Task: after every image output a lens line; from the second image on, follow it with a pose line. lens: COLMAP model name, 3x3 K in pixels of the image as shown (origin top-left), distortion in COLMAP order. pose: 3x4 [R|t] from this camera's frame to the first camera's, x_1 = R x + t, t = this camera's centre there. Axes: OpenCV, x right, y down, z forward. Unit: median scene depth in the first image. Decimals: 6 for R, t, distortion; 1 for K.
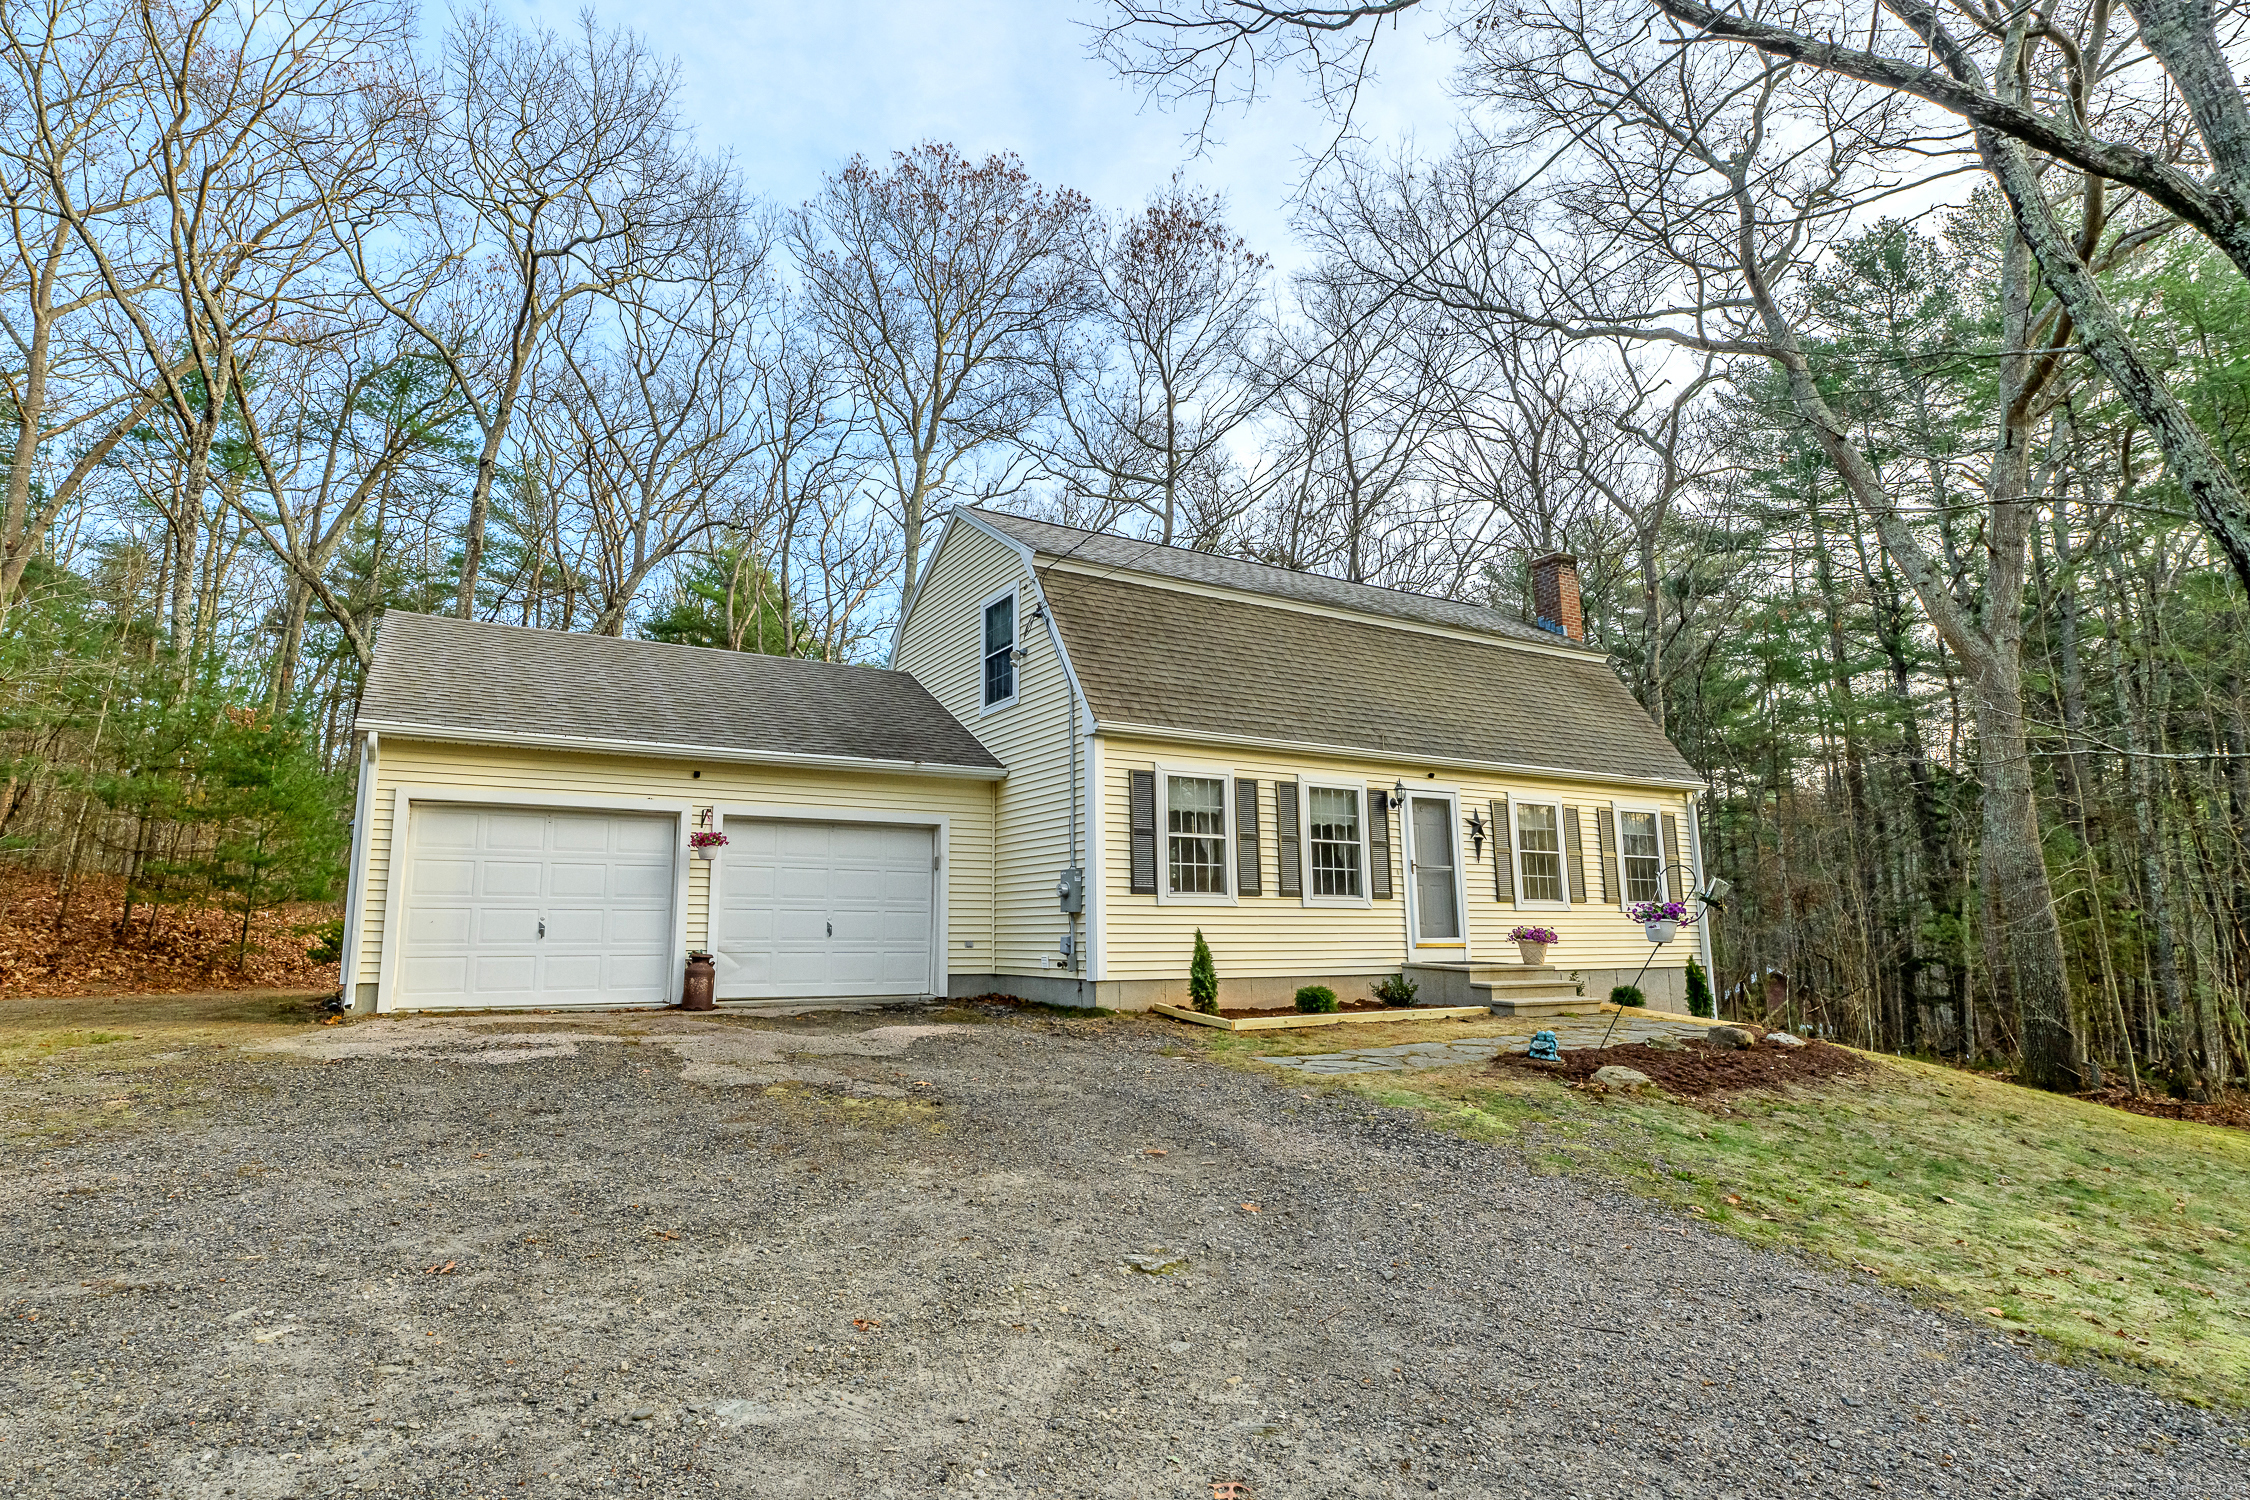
lens RADIAL K [[1225.6, 0, 1123.5], [0, 1225.6, 739.3], [0, 0, 1]] dist [-0.006391, 0.000072]
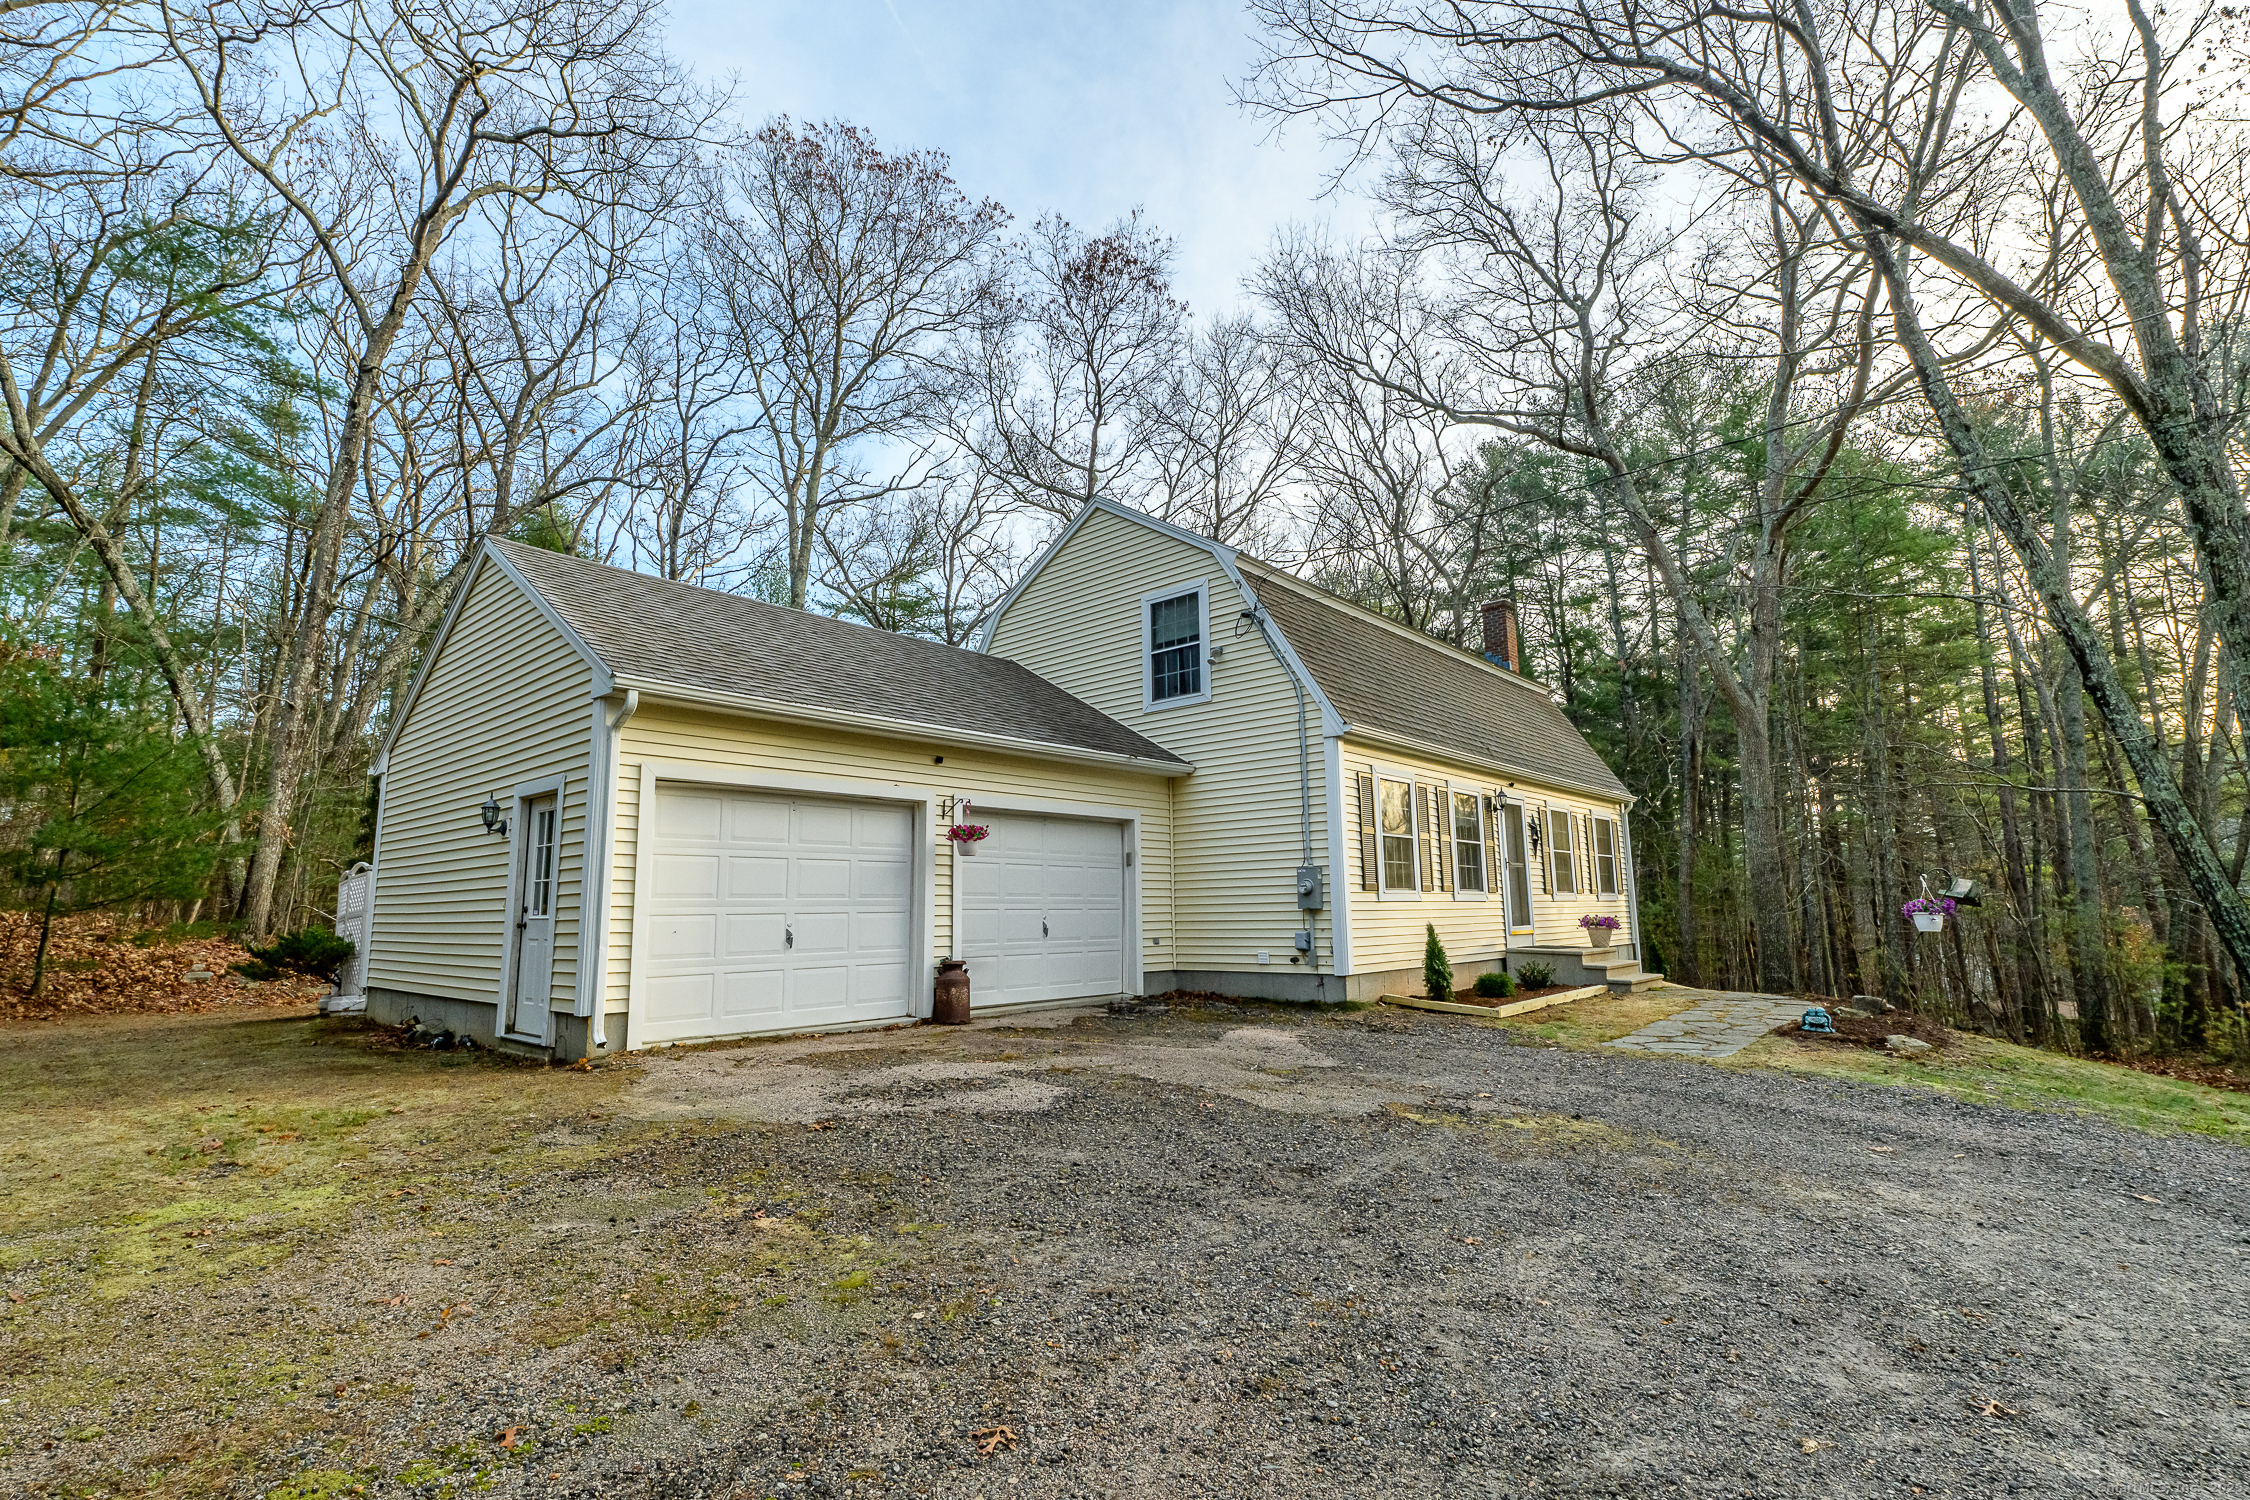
lens RADIAL K [[1069.3, 0, 1129.8], [0, 1069.3, 753.6], [0, 0, 1]] dist [-0.005341, 0.001151]
pose [[0.929836, 0.041109, 0.365672, -0.502850], [-0.045733, 0.998946, 0.003989, 0.014613], [-0.365122, -0.020432, 0.930735, 0.221109]]
